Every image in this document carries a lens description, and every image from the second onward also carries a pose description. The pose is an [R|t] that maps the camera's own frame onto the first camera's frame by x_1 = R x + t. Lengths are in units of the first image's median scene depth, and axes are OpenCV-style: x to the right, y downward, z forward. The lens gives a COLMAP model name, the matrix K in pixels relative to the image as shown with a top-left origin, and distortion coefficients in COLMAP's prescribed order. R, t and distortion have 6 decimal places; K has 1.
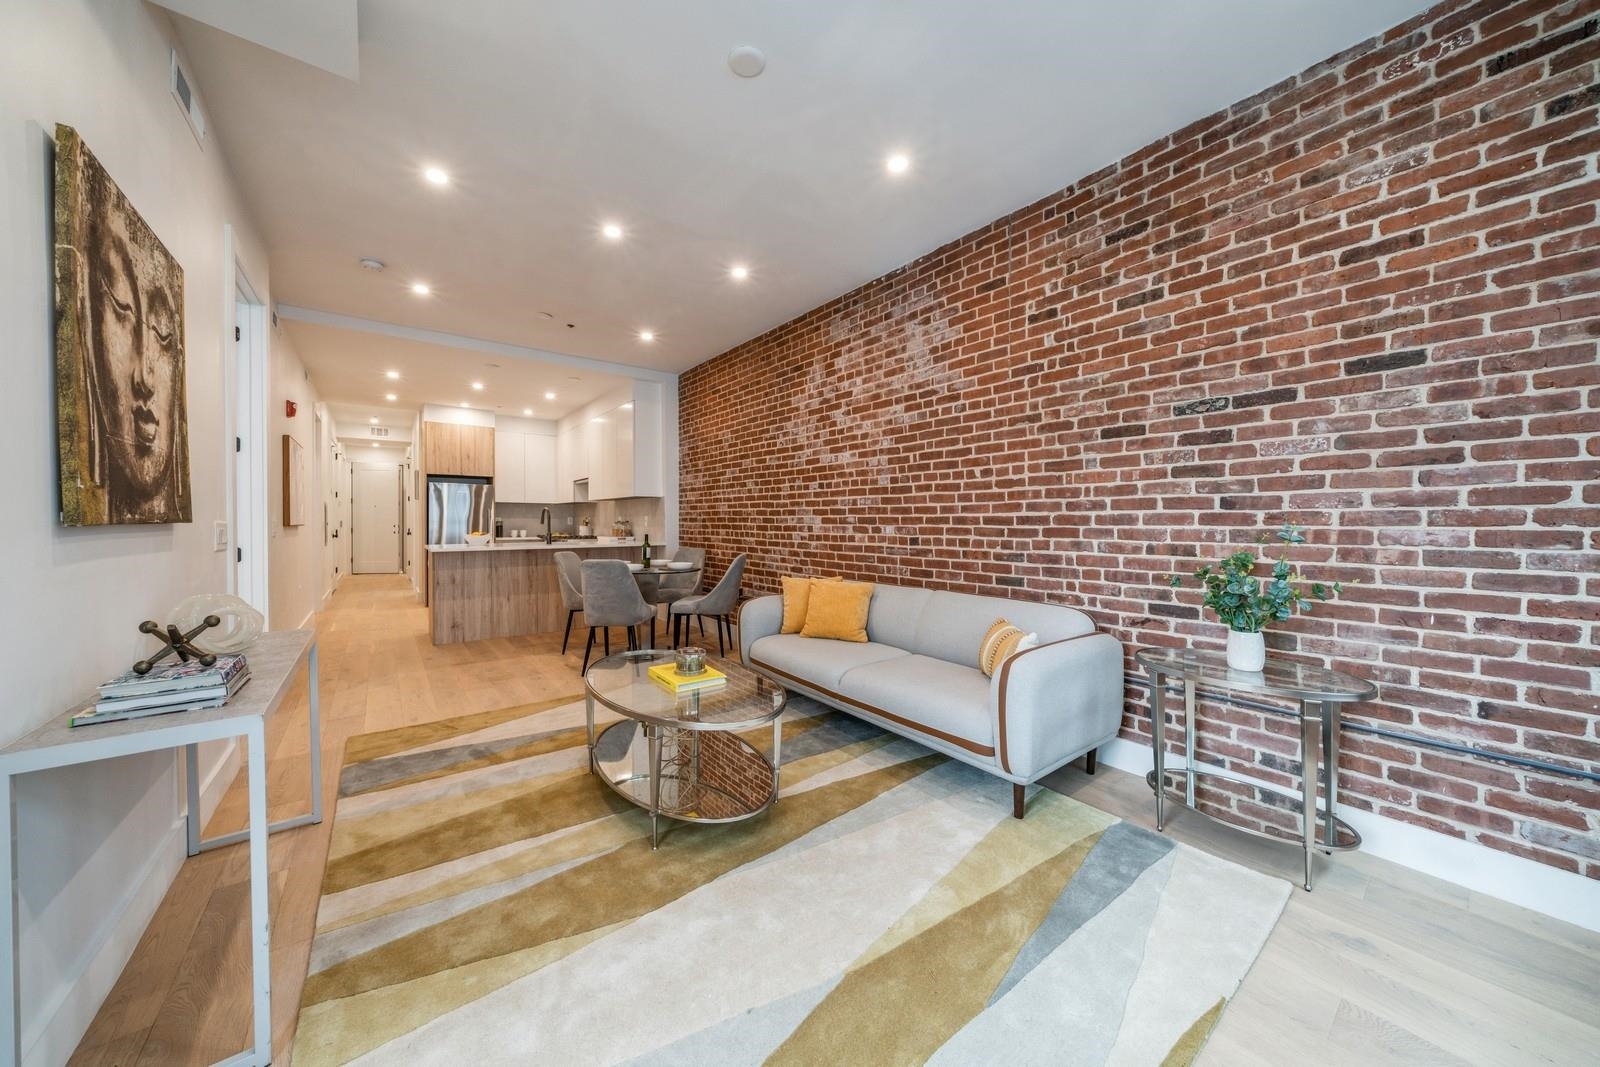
lens RADIAL K [[545.5, 0, 801.6], [0, 545.5, 526.6], [0, 0, 1]] dist [-0.004320, 0.001177]
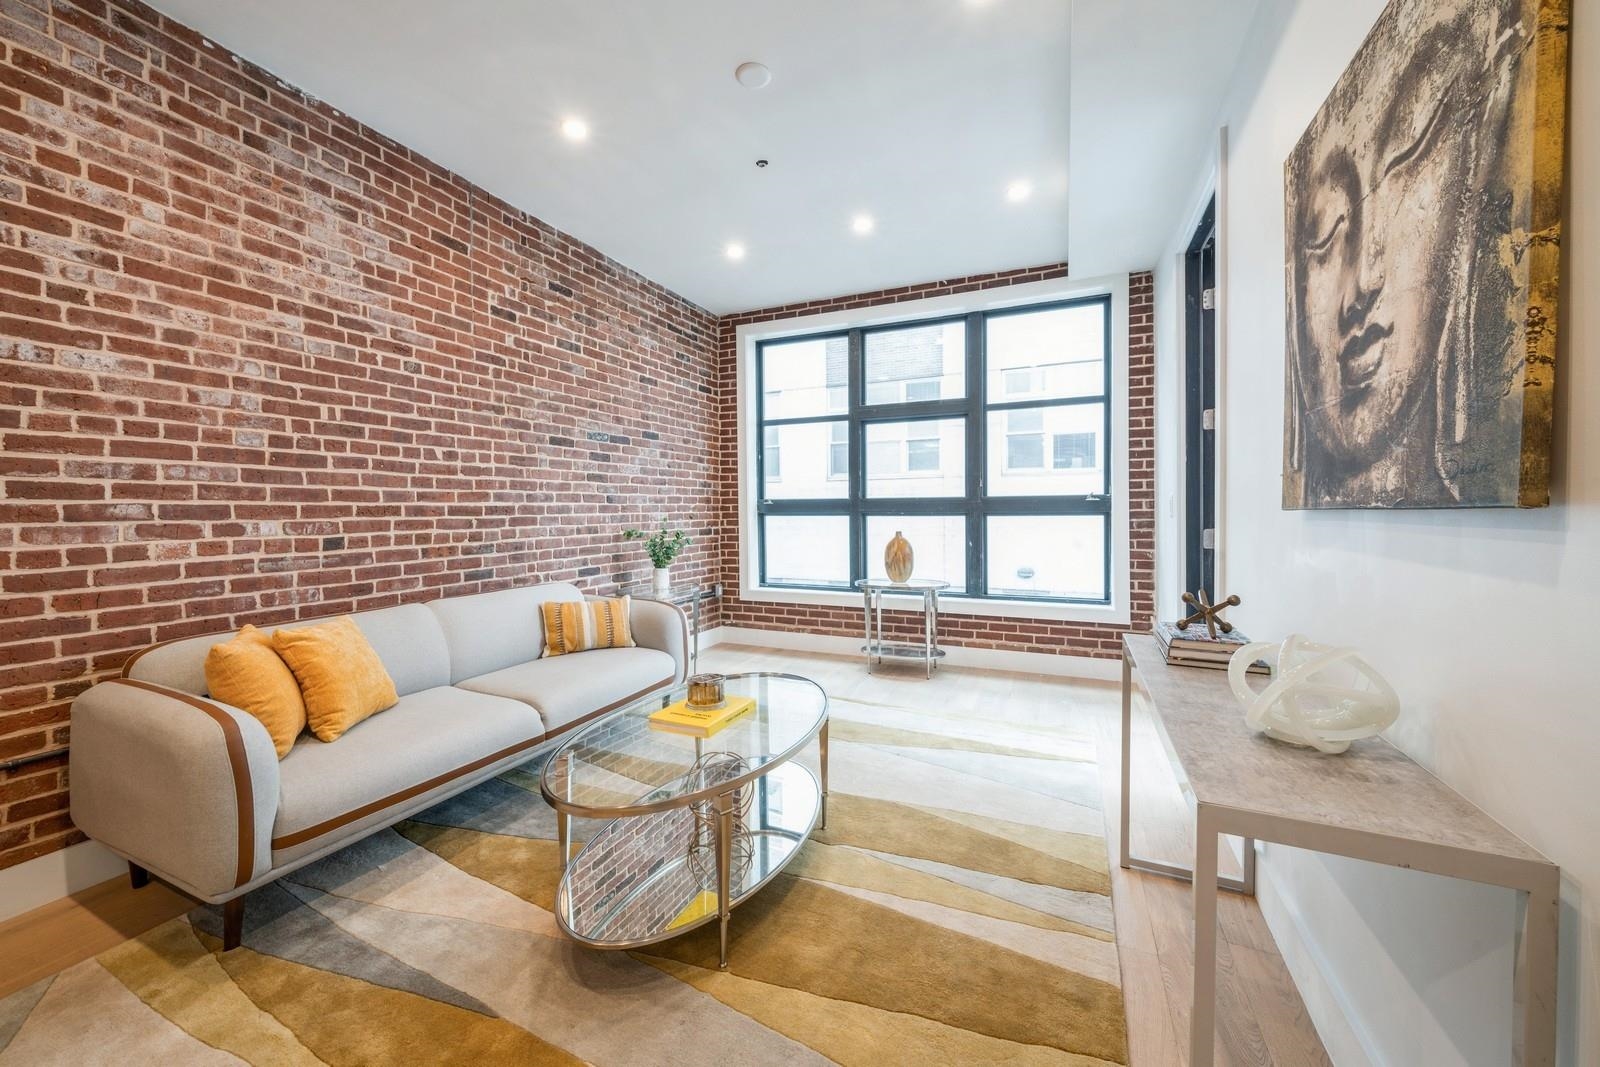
lens RADIAL K [[600.0, 0, 791.7], [0, 600.0, 519.2], [0, 0, 1]] dist [-0.002925, -0.000303]
pose [[-0.468191, -0.011155, 0.883557, -0.582761], [0.016242, 0.999643, 0.021227, -0.007063], [-0.883478, 0.024289, -0.467843, 0.745080]]
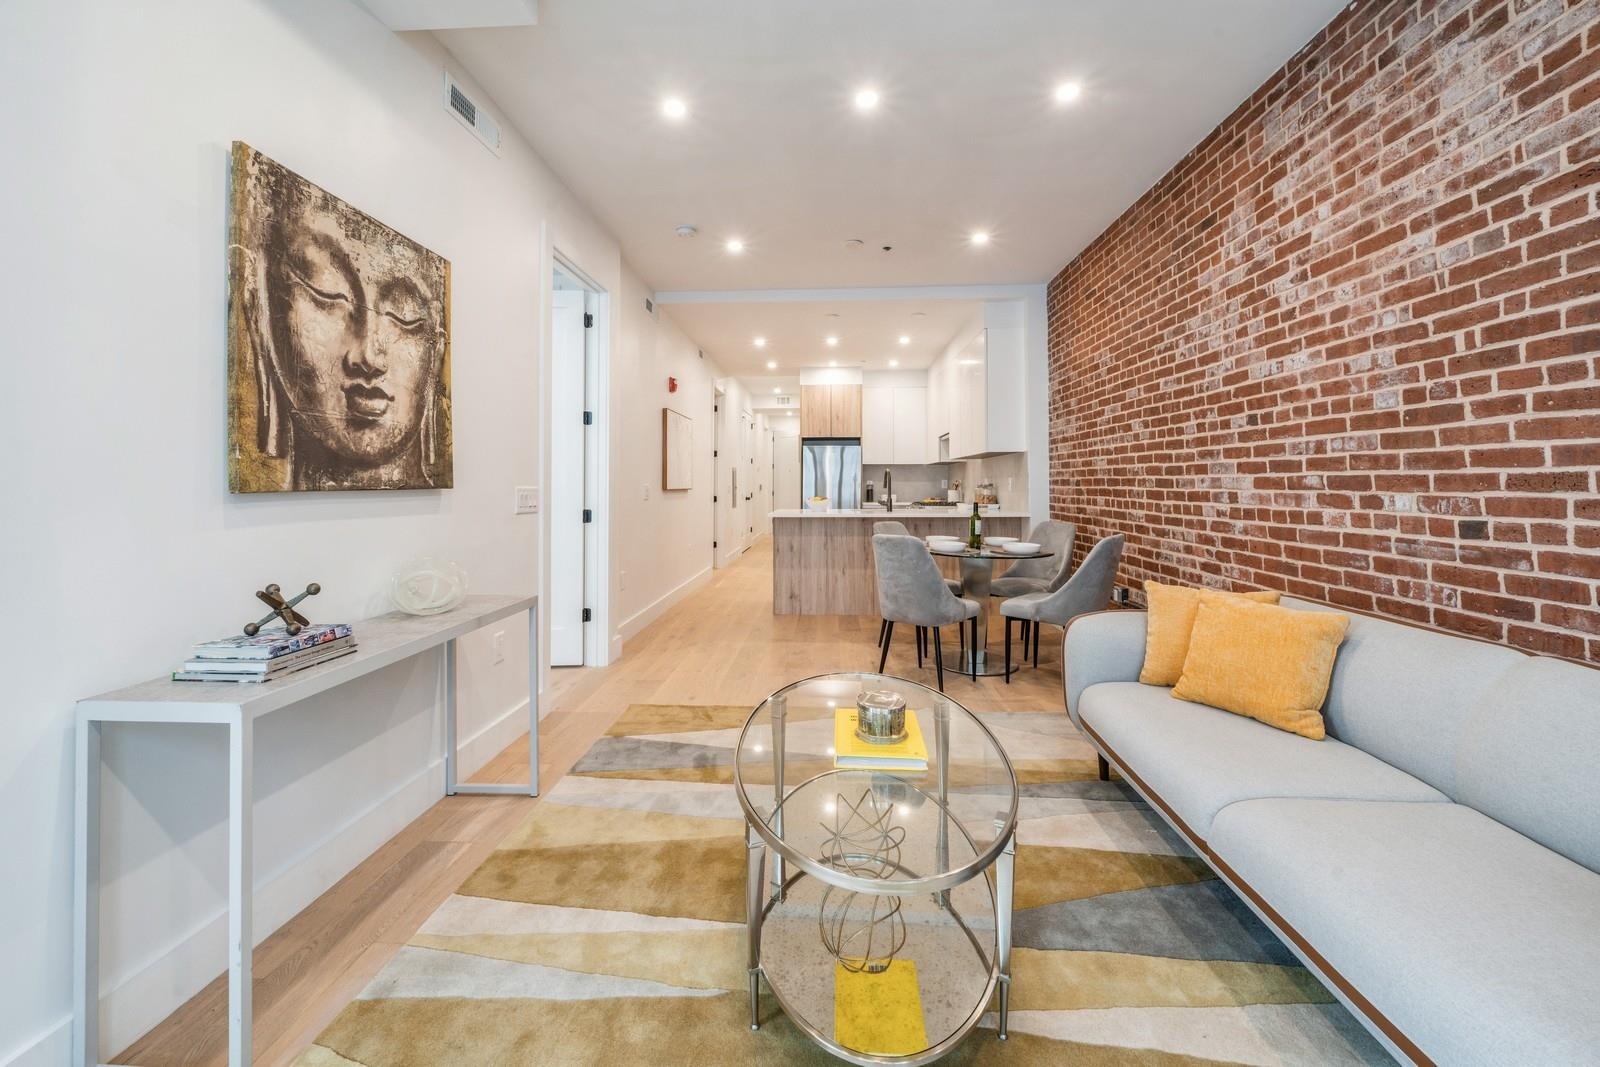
lens RADIAL K [[627.8, 0, 797.4], [0, 627.8, 475.5], [0, 0, 1]] dist [-0.018212, 0.001611]
pose [[0.754522, -0.012314, -0.656159, 0.106806], [-0.002591, 0.999760, -0.021741, -0.003922], [0.656269, 0.018105, 0.754310, 0.237052]]
